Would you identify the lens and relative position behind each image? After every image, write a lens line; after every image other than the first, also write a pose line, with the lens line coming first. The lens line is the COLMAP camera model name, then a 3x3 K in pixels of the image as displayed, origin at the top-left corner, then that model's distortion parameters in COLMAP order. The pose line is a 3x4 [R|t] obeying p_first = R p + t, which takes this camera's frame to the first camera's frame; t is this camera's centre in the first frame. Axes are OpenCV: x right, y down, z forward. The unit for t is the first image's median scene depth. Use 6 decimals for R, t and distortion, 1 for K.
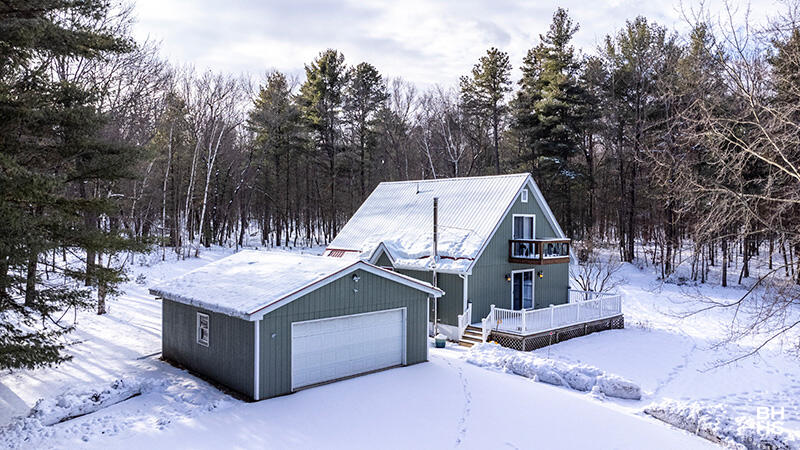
lens RADIAL K [[572.8, 0, 400.0], [0, 572.8, 225.0], [0, 0, 1]] dist [0.015907, -0.002398]
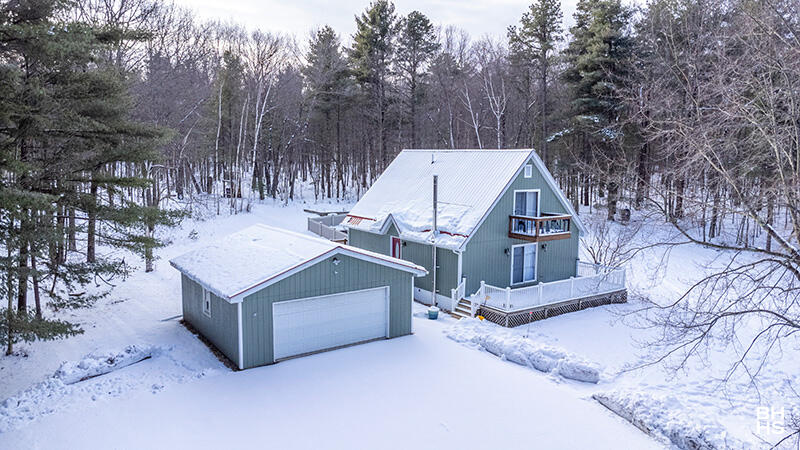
lens RADIAL K [[572.8, 0, 400.0], [0, 572.8, 225.0], [0, 0, 1]] dist [0.015907, -0.002398]
pose [[0.990639, 0.018014, -0.135310, 0.140331], [-0.003108, 0.993974, 0.109571, -0.071144], [0.136469, -0.108125, 0.984726, -0.039383]]
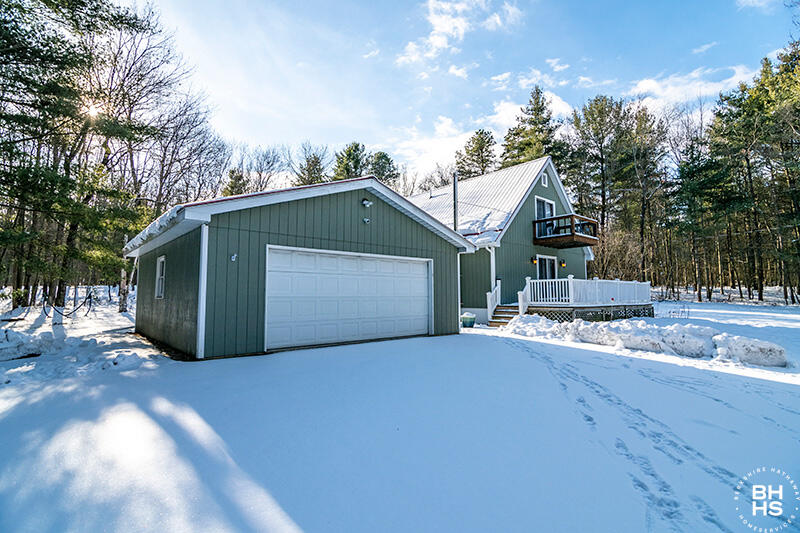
lens RADIAL K [[383.6, 0, 395.6], [0, 383.6, 266.1], [0, 0, 1]] dist [-0.000694, -0.000079]
pose [[0.999643, -0.011033, -0.024323, -0.021591], [0.008862, 0.996114, -0.087626, 0.158315], [0.025195, 0.087379, 0.995856, 0.385054]]
